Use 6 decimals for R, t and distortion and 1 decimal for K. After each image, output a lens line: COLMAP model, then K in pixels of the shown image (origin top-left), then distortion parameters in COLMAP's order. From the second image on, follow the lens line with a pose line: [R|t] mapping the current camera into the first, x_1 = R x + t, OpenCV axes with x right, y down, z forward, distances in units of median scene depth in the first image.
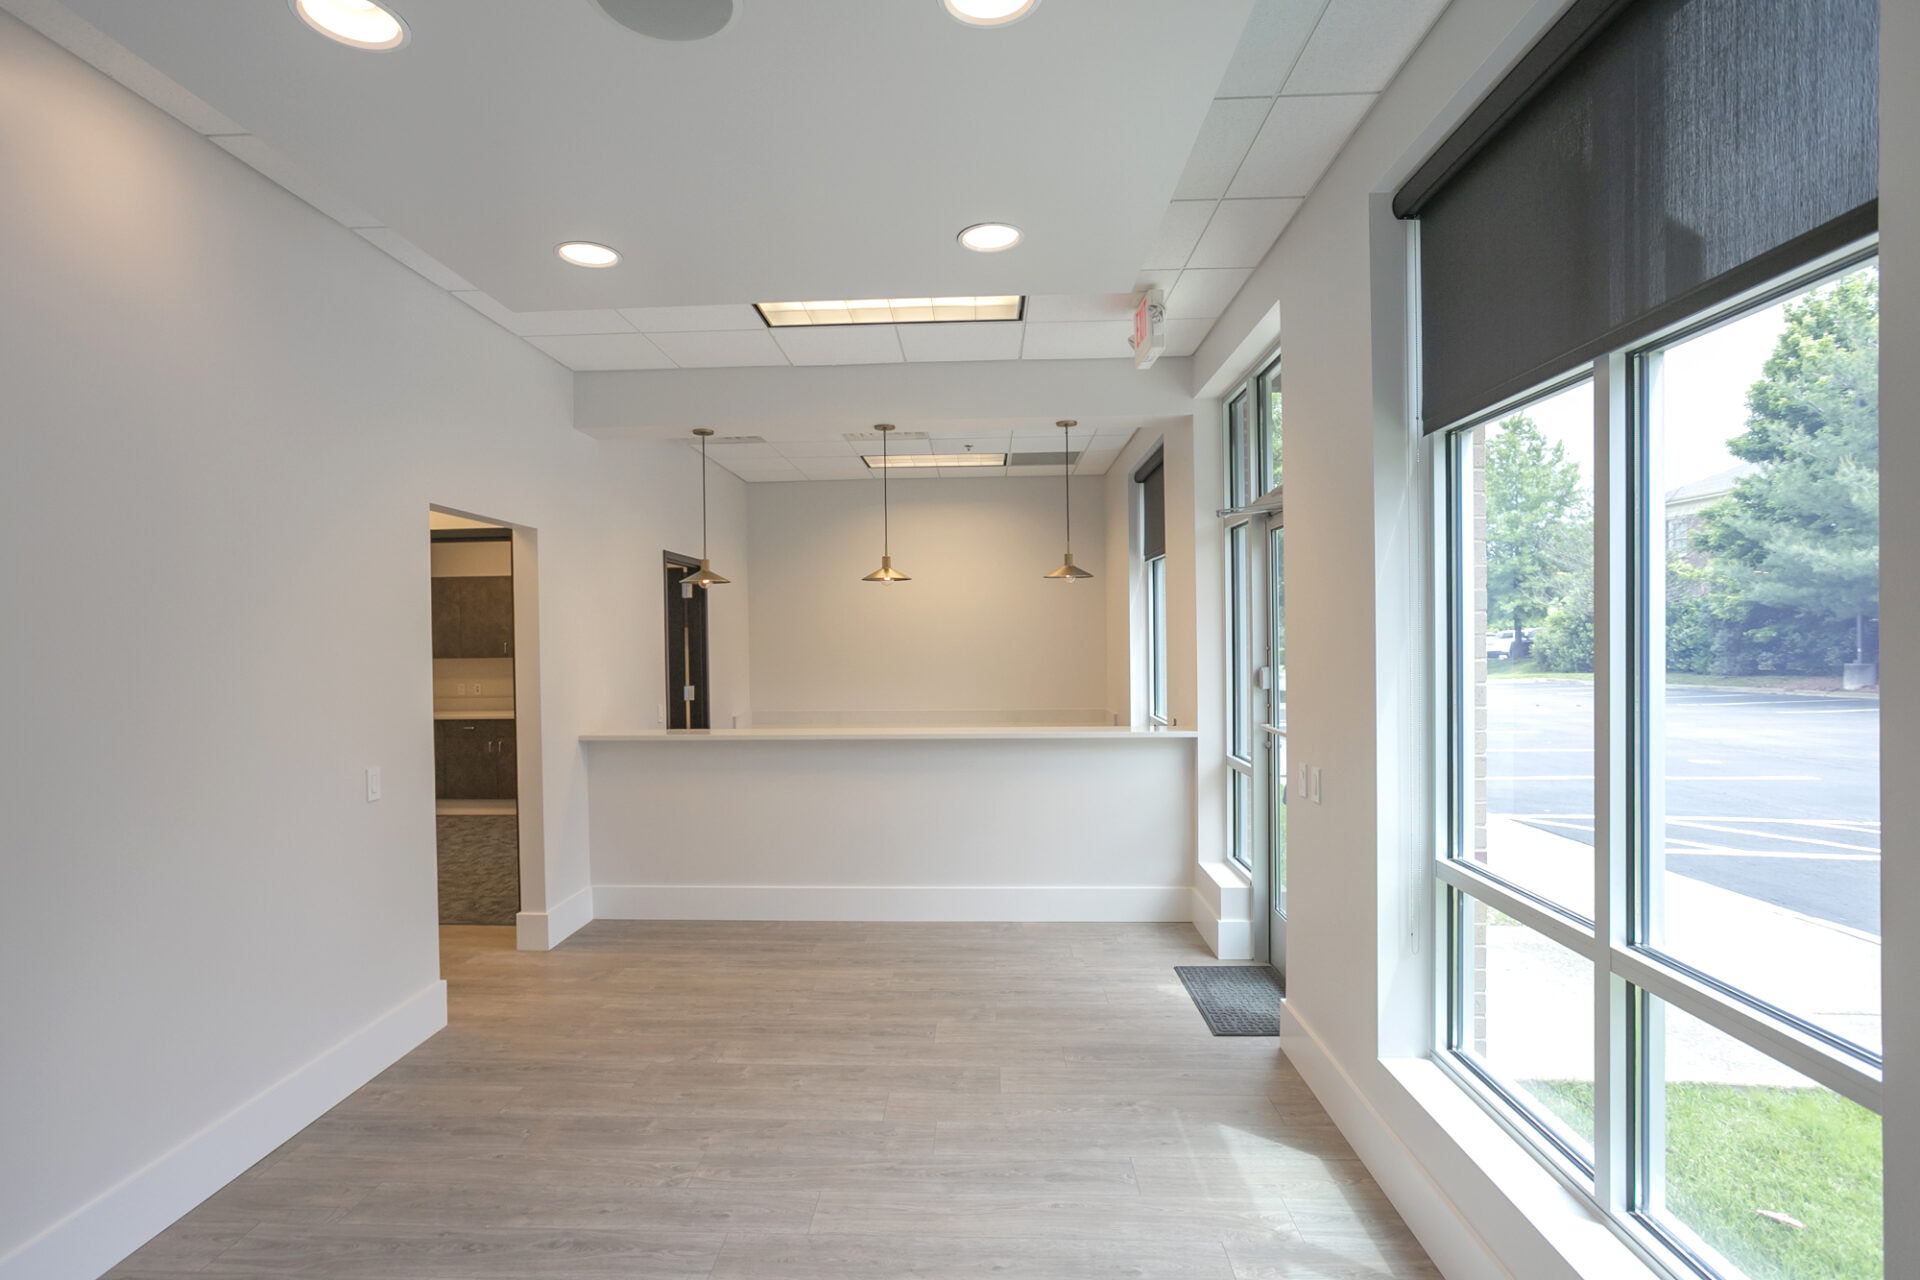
lens RADIAL K [[943.5, 0, 899.9], [0, 943.5, 650.8], [0, 0, 1]] dist [-0.027940, 0.018629]
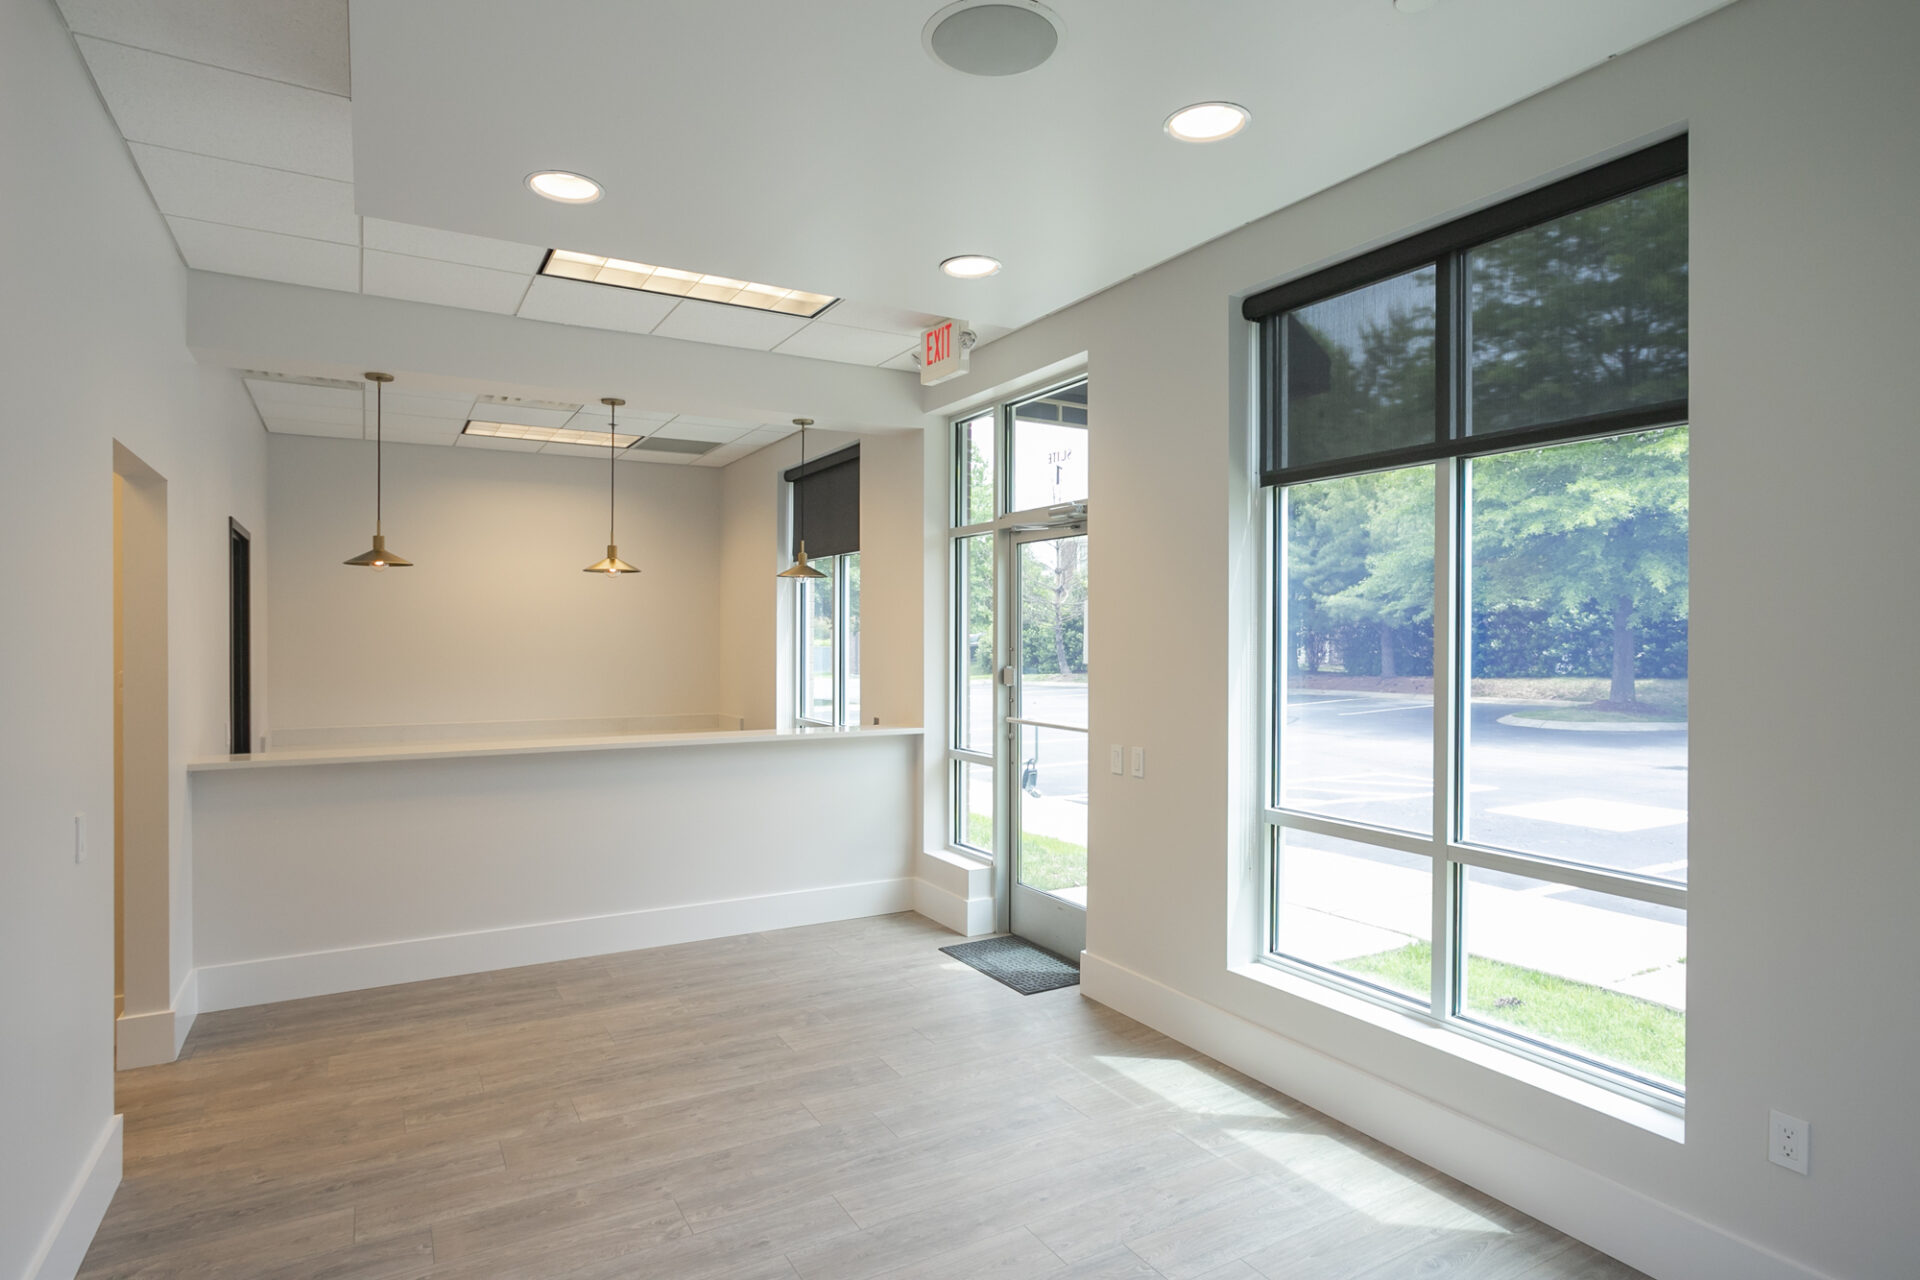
lens RADIAL K [[1076.7, 0, 892.8], [0, 1076.7, 639.8], [0, 0, 1]] dist [0.000440, 0.008654]
pose [[0.839783, 0.010646, 0.542818, -0.429793], [-0.004962, 0.999916, -0.011934, 0.002839], [-0.542899, 0.007328, 0.839766, 0.003691]]
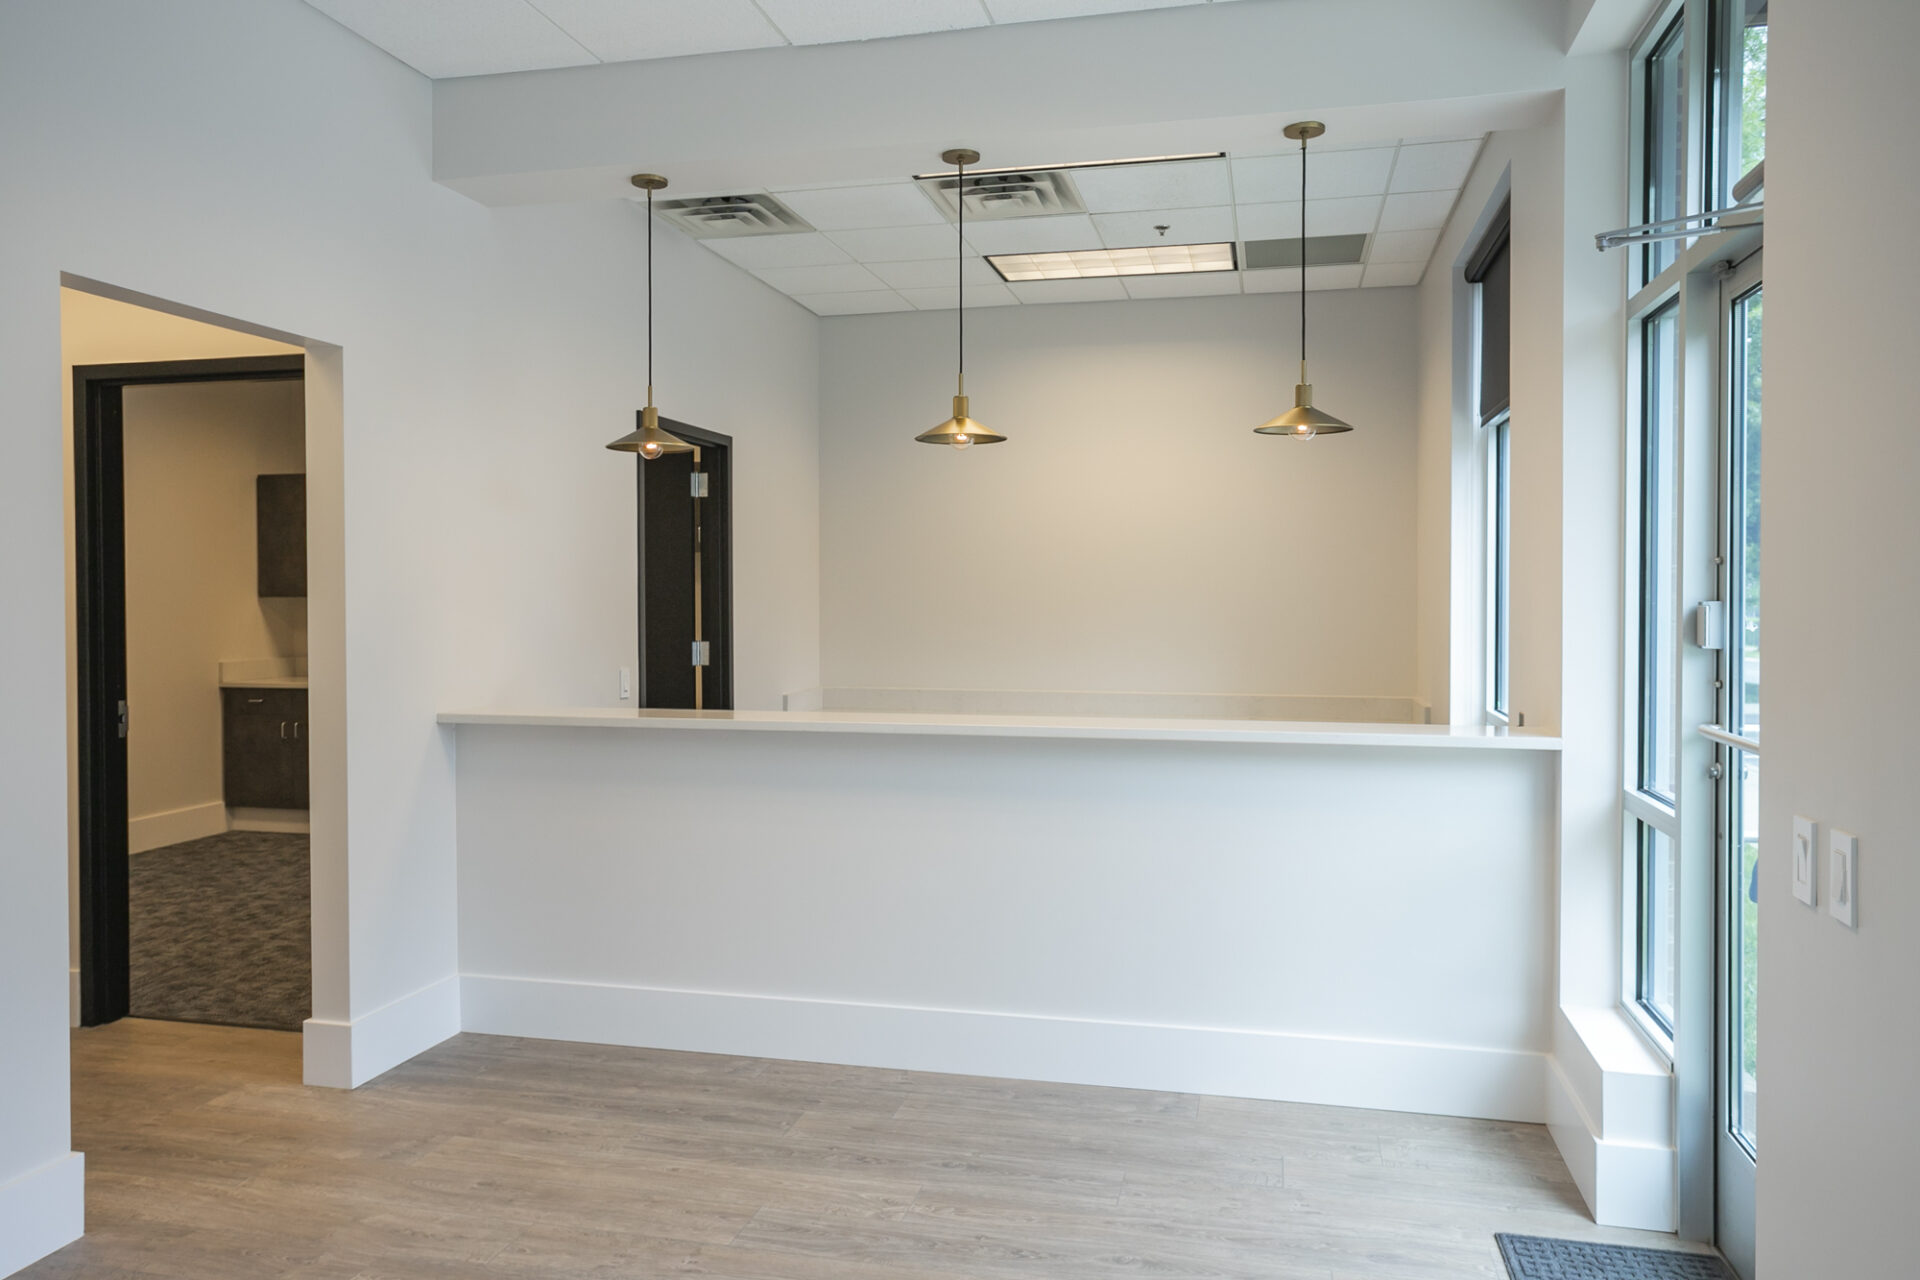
lens RADIAL K [[1389.2, 0, 919.9], [0, 1389.2, 608.6], [0, 0, 1]] dist [-0.001895, 0.012464]
pose [[0.988067, 0.016644, -0.153124, 0.110777], [-0.016534, 0.999861, 0.001992, 0.026348], [0.153136, 0.000564, 0.988205, 0.271021]]
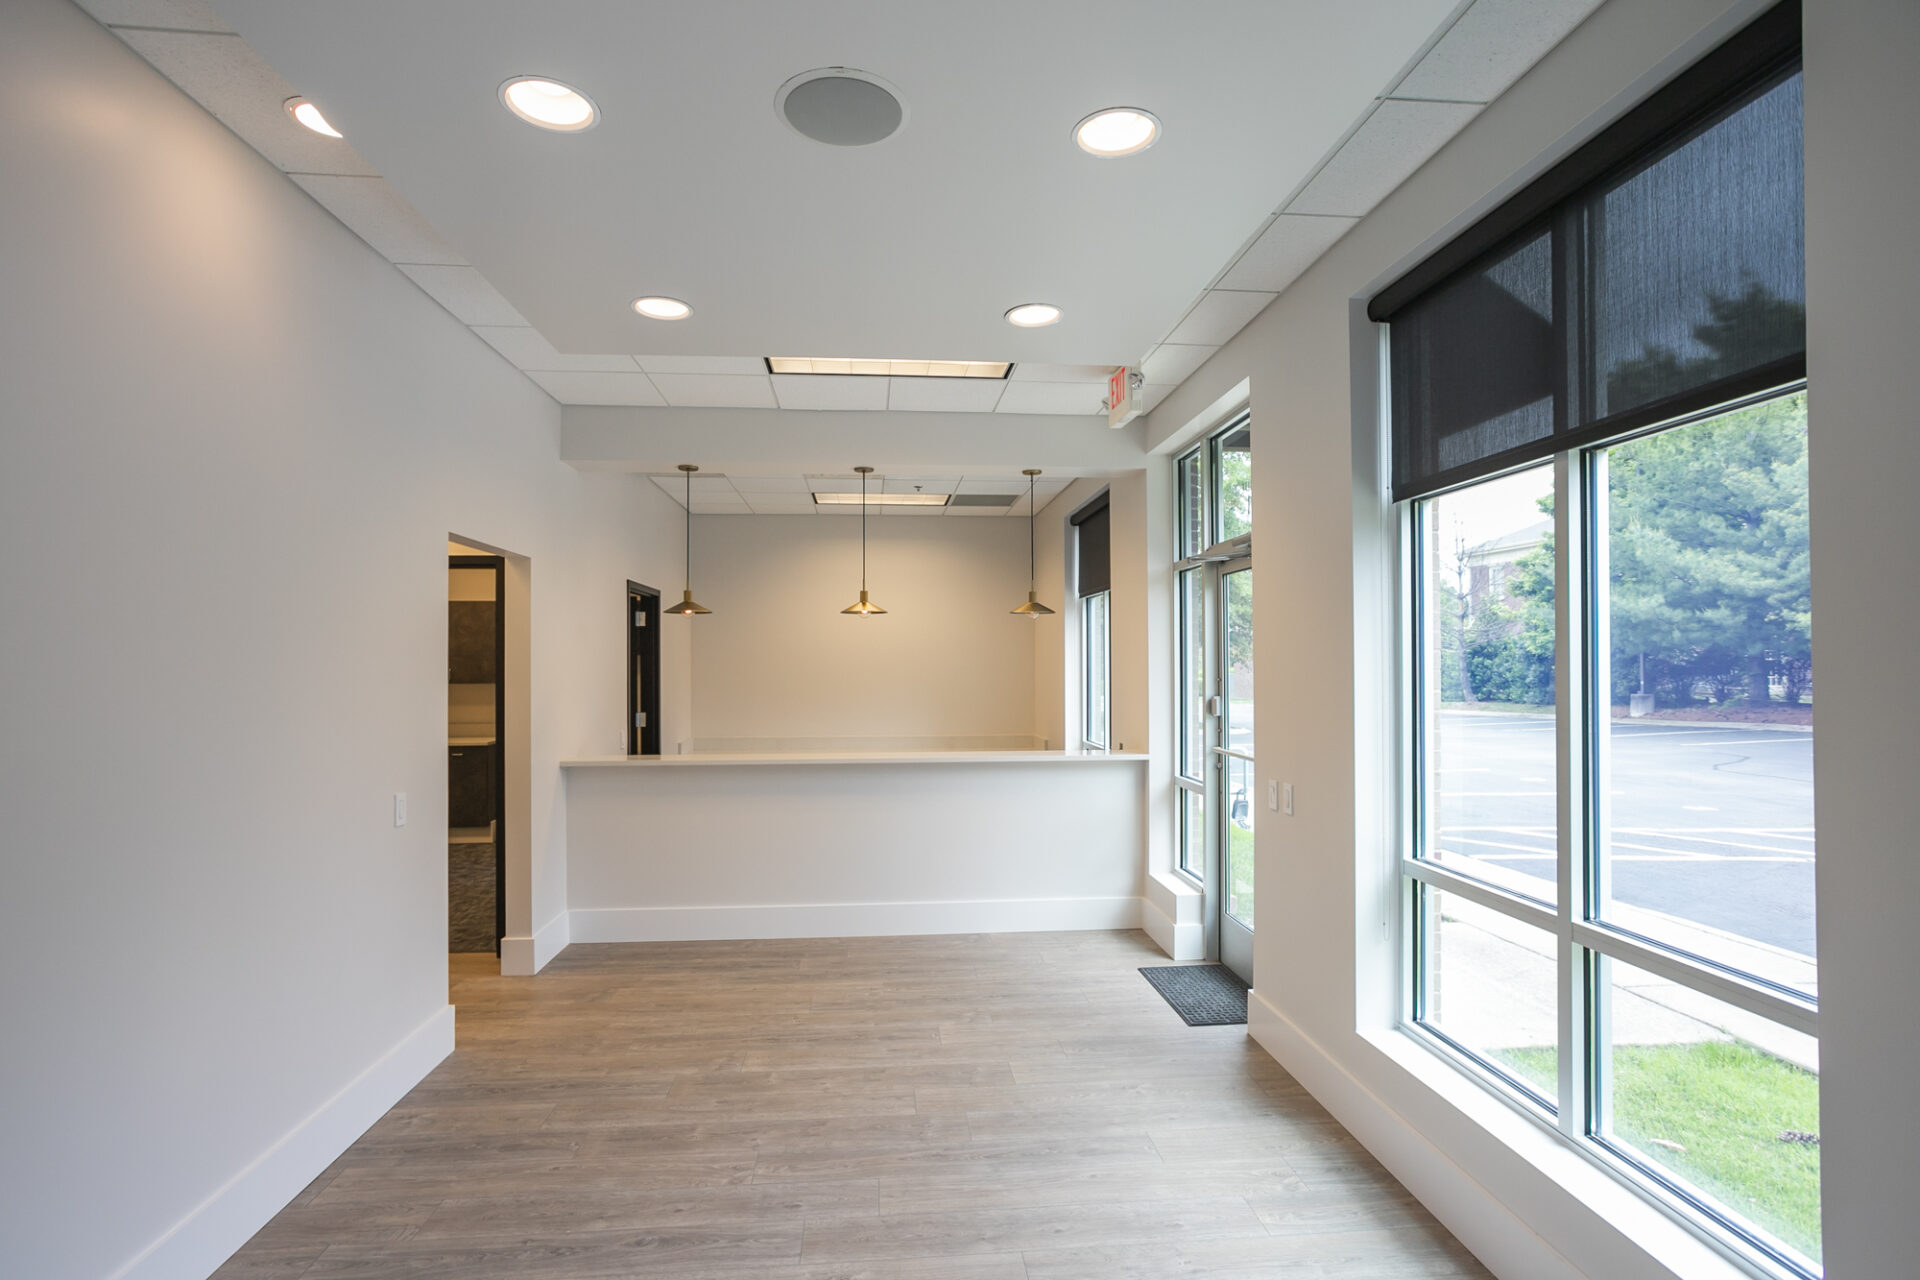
lens RADIAL K [[943.5, 0, 901.4], [0, 943.5, 656.4], [0, 0, 1]] dist [-0.027940, 0.018629]
pose [[0.991214, 0.009146, 0.131954, -0.136677], [-0.006489, 0.999768, -0.020550, -0.004386], [-0.132111, 0.019513, 0.991043, -0.061051]]
